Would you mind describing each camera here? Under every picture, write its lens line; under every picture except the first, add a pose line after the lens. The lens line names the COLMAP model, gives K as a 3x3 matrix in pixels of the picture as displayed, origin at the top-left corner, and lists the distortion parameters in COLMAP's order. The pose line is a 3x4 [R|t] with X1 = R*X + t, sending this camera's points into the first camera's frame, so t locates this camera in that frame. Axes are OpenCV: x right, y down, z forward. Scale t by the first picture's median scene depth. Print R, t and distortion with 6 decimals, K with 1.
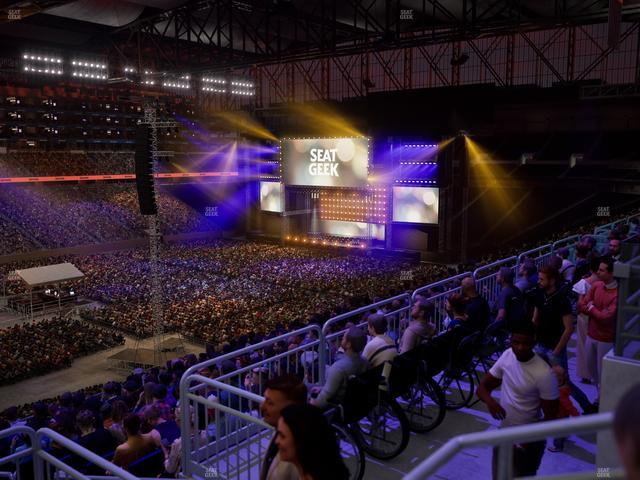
lens RADIAL K [[600.4, 0, 320.1], [0, 600.4, 242.2], [0, 0, 1]] dist [-0.001637, 0.000000]
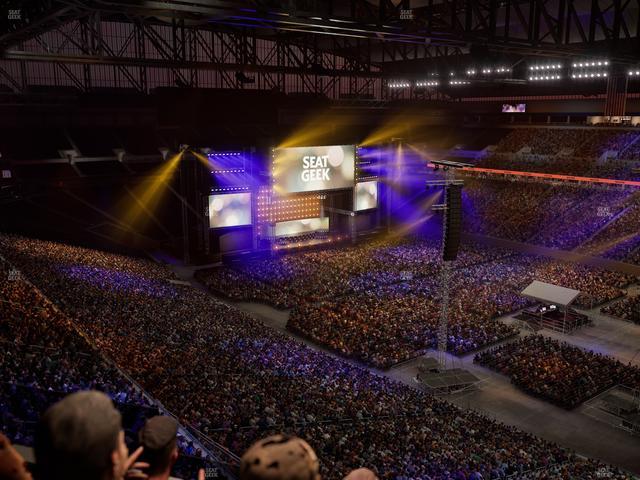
lens RADIAL K [[600.4, 0, 321.1], [0, 600.4, 238.8], [0, 0, 1]] dist [-0.001637, 0.000000]
pose [[0.239131, -0.197522, 0.950685, -0.989350], [0.137197, 0.976141, 0.168301, -0.180687], [-0.961246, 0.090185, 0.260525, 0.688550]]
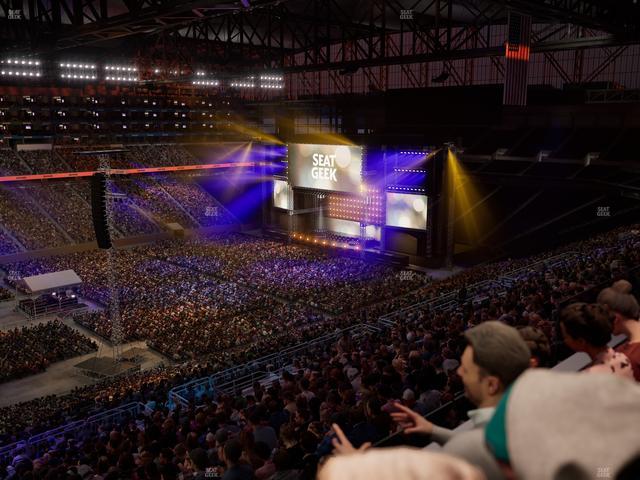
lens RADIAL K [[600.4, 0, 319.7], [0, 600.4, 241.9], [0, 0, 1]] dist [-0.001637, 0.000000]
pose [[0.992553, 0.023706, -0.119483, 0.121759], [-0.016931, 0.998208, 0.057403, -0.059081], [0.120629, -0.054952, 0.991175, -0.052717]]
